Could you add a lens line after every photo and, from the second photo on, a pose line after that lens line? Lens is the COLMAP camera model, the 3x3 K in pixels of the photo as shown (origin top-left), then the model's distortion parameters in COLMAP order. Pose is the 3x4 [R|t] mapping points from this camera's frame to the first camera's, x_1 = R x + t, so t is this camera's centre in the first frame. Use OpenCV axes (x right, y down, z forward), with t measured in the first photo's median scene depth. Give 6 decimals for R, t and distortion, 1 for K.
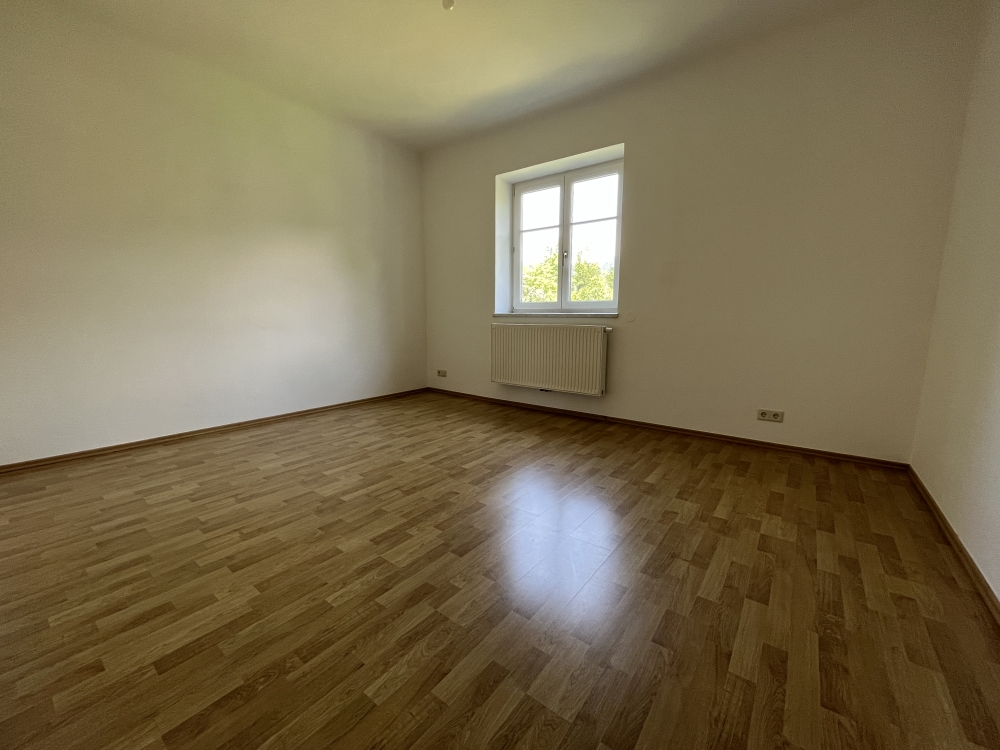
lens RADIAL K [[404.3, 0, 500.8], [0, 404.3, 366.0], [0, 0, 1]] dist [0.012463, -0.000209]
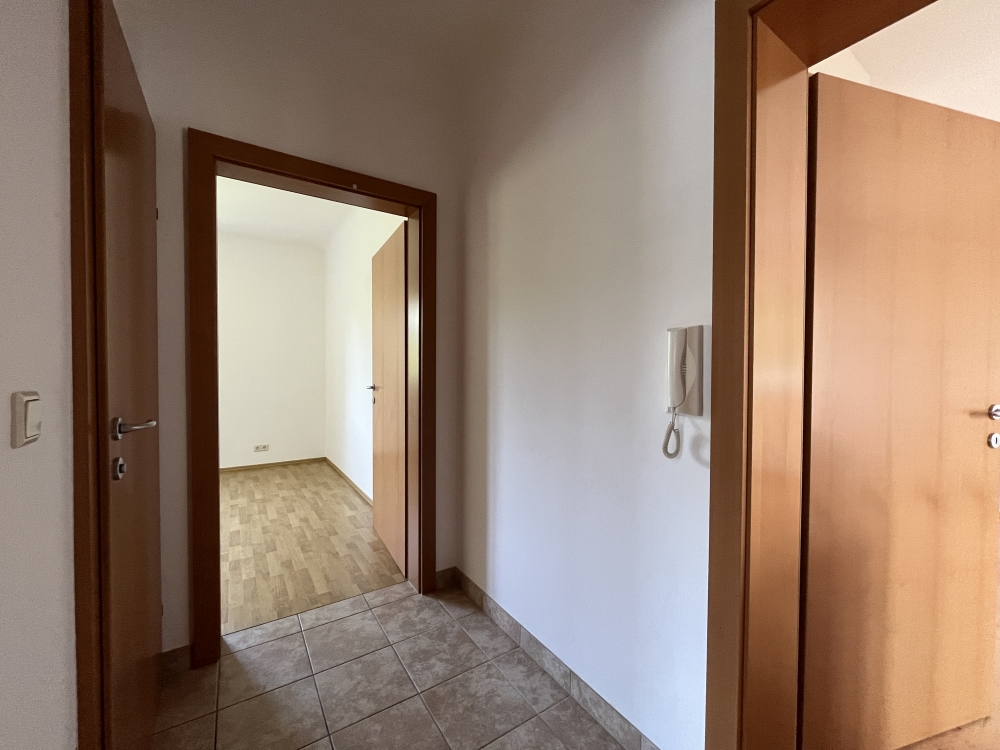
lens RADIAL K [[404.3, 0, 502.1], [0, 404.3, 371.2], [0, 0, 1]] dist [0.012463, -0.000209]
pose [[0.324463, -0.001606, 0.945897, -0.912293], [0.114891, 0.992662, -0.037725, -0.023269], [-0.938895, 0.120915, 0.322266, -0.777984]]
